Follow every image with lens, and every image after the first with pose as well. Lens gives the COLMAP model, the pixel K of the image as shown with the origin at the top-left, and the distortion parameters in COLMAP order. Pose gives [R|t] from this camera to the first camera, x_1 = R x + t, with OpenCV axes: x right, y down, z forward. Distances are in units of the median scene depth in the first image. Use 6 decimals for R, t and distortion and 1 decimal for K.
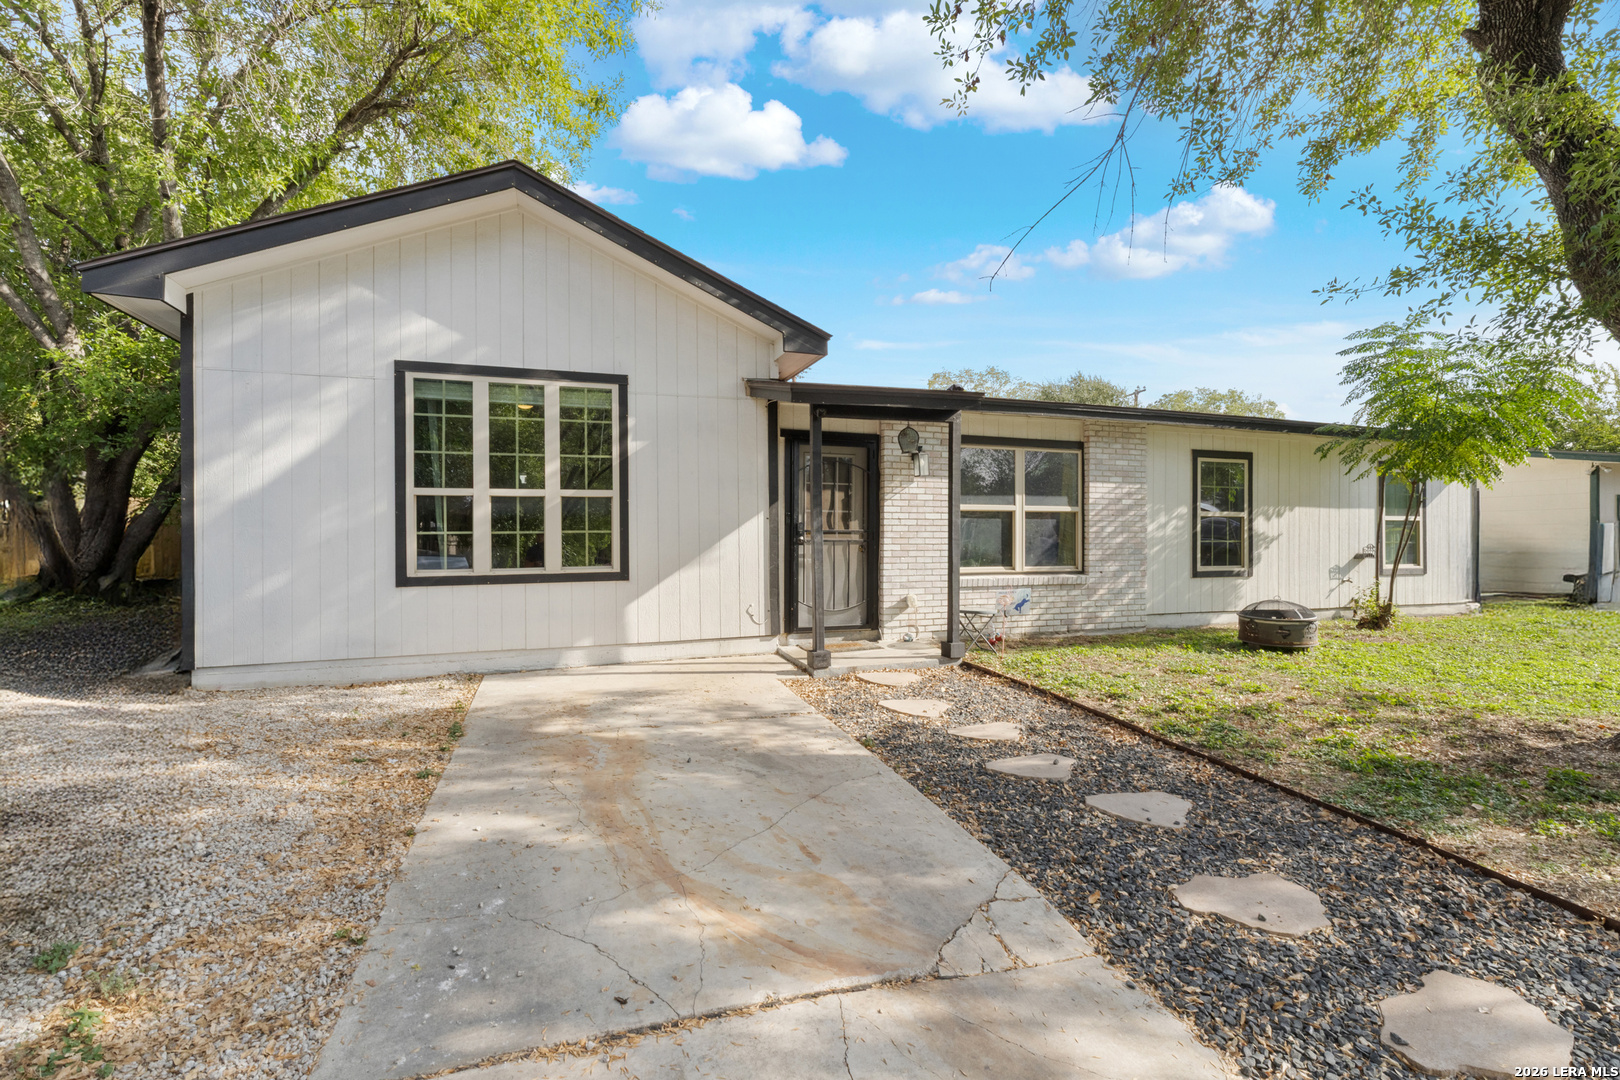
lens RADIAL K [[726.6, 0, 810.3], [0, 726.6, 537.4], [0, 0, 1]] dist [-0.001899, 0.000552]
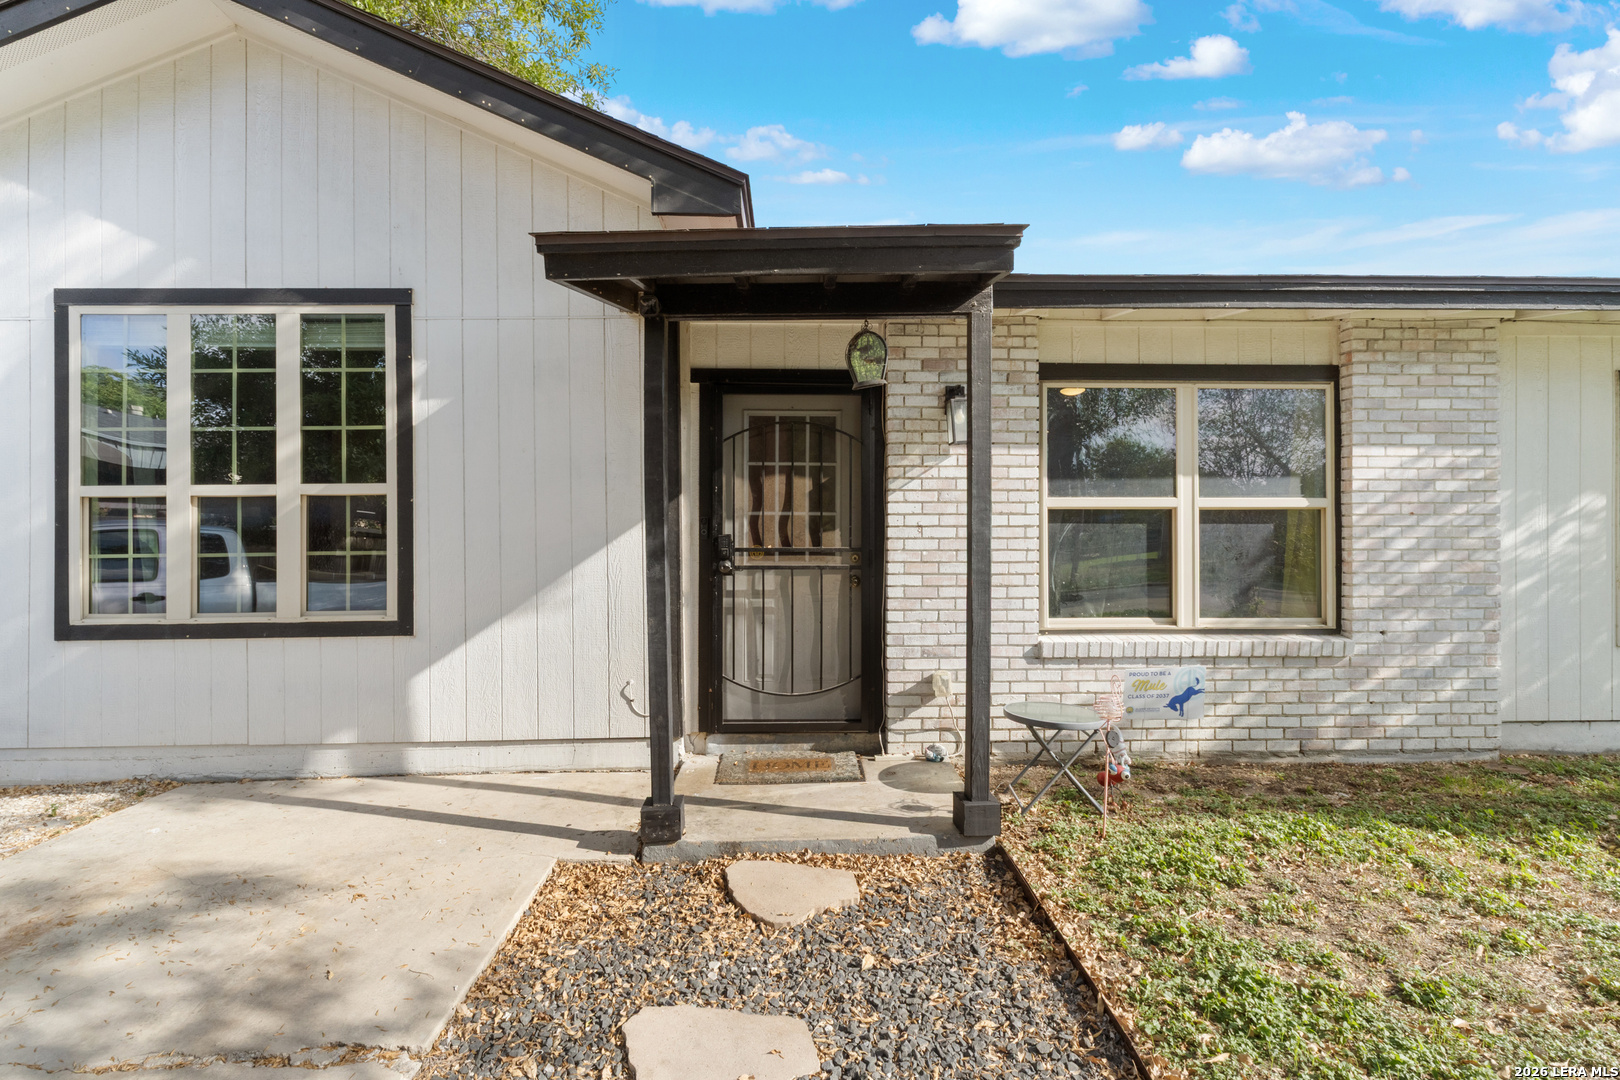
lens RADIAL K [[726.6, 0, 809.0], [0, 726.6, 540.0], [0, 0, 1]] dist [-0.001899, 0.000552]
pose [[0.949975, -0.002974, -0.312310, 0.211738], [0.001546, 0.999987, -0.004818, -0.013186], [0.312321, 0.004094, 0.949968, 0.473580]]
